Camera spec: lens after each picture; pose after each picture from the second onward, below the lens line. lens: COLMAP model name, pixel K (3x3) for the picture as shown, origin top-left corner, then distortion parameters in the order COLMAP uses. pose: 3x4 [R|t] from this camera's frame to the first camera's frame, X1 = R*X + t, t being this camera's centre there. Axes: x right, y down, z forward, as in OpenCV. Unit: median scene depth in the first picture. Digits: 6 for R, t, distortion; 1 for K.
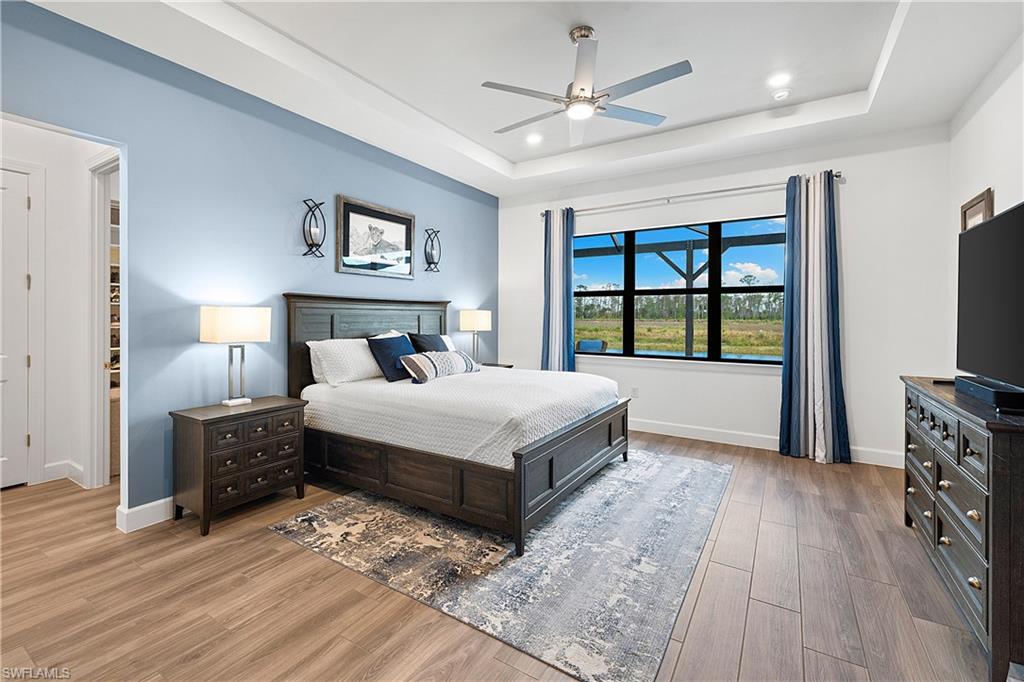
lens RADIAL K [[454.9, 0, 512.5], [0, 454.9, 322.2], [0, 0, 1]] dist [-0.000257, 0.000164]
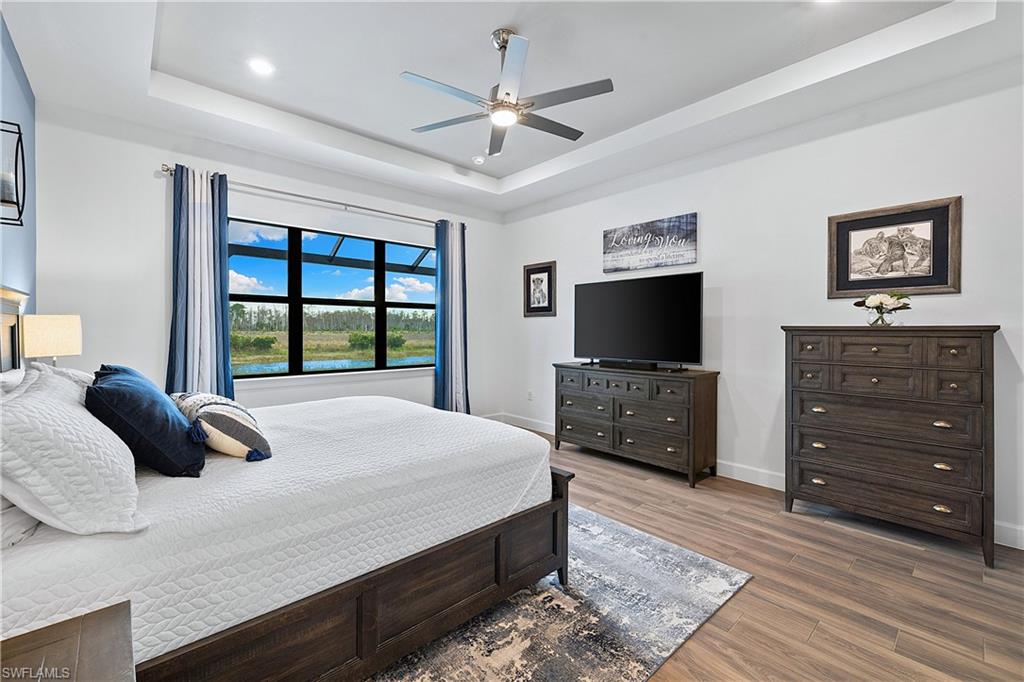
lens RADIAL K [[405.7, 0, 523.0], [0, 405.7, 337.1], [0, 0, 1]] dist [0.000837, 0.000286]
pose [[0.287024, -0.019870, 0.957717, -0.724117], [0.005951, 0.999803, 0.018960, -0.014347], [-0.957905, 0.000257, 0.287085, 0.756927]]
